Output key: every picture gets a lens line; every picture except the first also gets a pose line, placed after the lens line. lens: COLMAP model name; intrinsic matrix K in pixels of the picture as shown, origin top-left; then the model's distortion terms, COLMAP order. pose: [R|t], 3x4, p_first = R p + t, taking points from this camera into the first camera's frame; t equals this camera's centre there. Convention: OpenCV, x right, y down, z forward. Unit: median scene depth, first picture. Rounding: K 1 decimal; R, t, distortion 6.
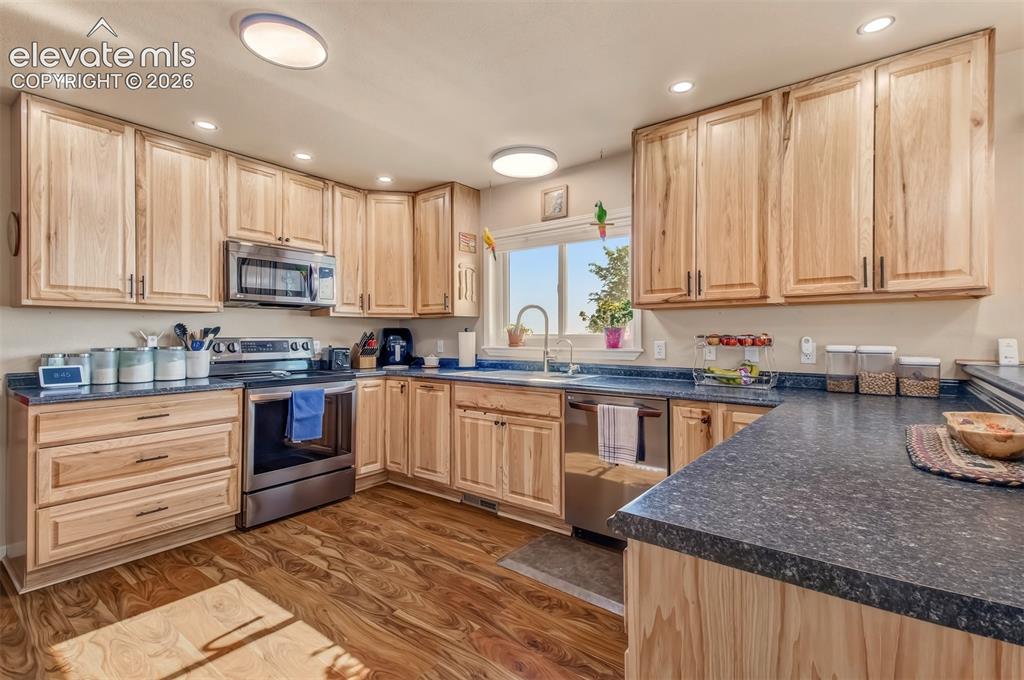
lens RADIAL K [[482.1, 0, 513.7], [0, 482.1, 334.7], [0, 0, 1]] dist [0.039589, -0.003112]
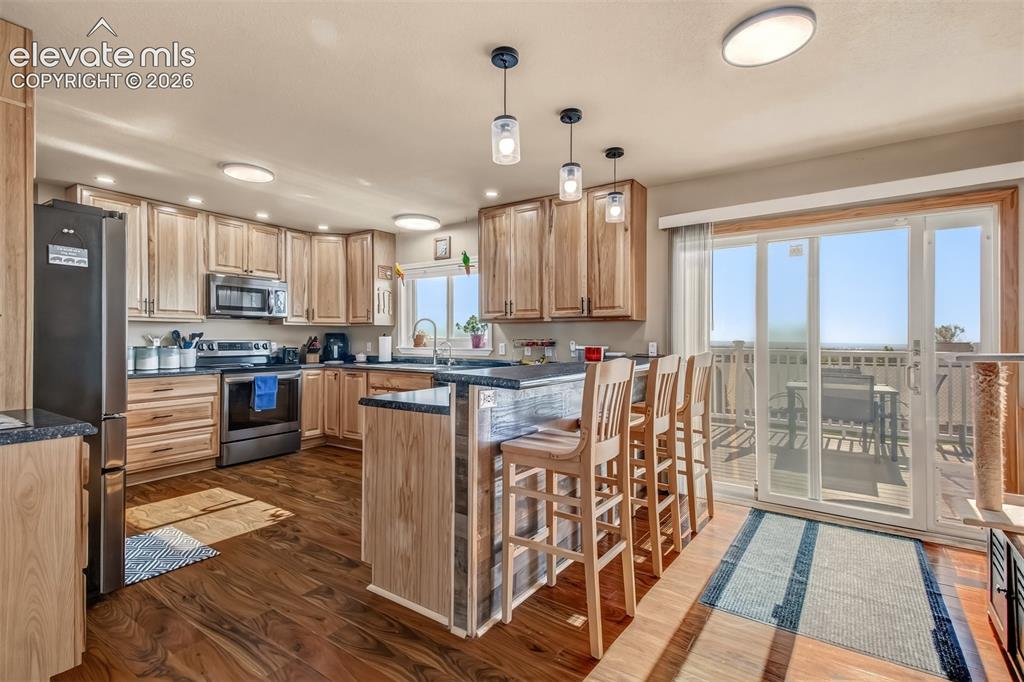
lens RADIAL K [[482.1, 0, 514.5], [0, 482.1, 343.2], [0, 0, 1]] dist [0.039589, -0.003112]
pose [[0.998595, 0.003823, 0.052850, 0.260777], [-0.004454, 0.999920, 0.011826, -0.005667], [-0.052801, -0.012045, 0.998532, -0.532968]]
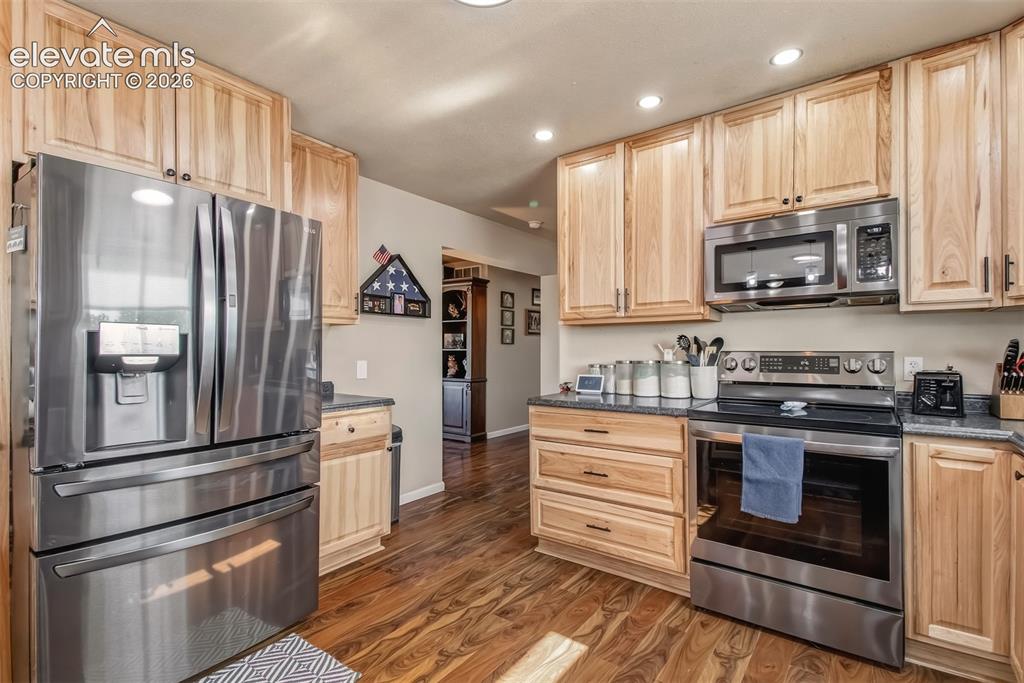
lens RADIAL K [[482.1, 0, 511.8], [0, 482.1, 348.9], [0, 0, 1]] dist [0.039589, -0.003112]
pose [[0.022980, -0.002167, -0.999734, 0.195041], [0.006946, 0.999974, -0.002008, 0.001984], [0.999712, -0.006898, 0.022994, 0.685917]]
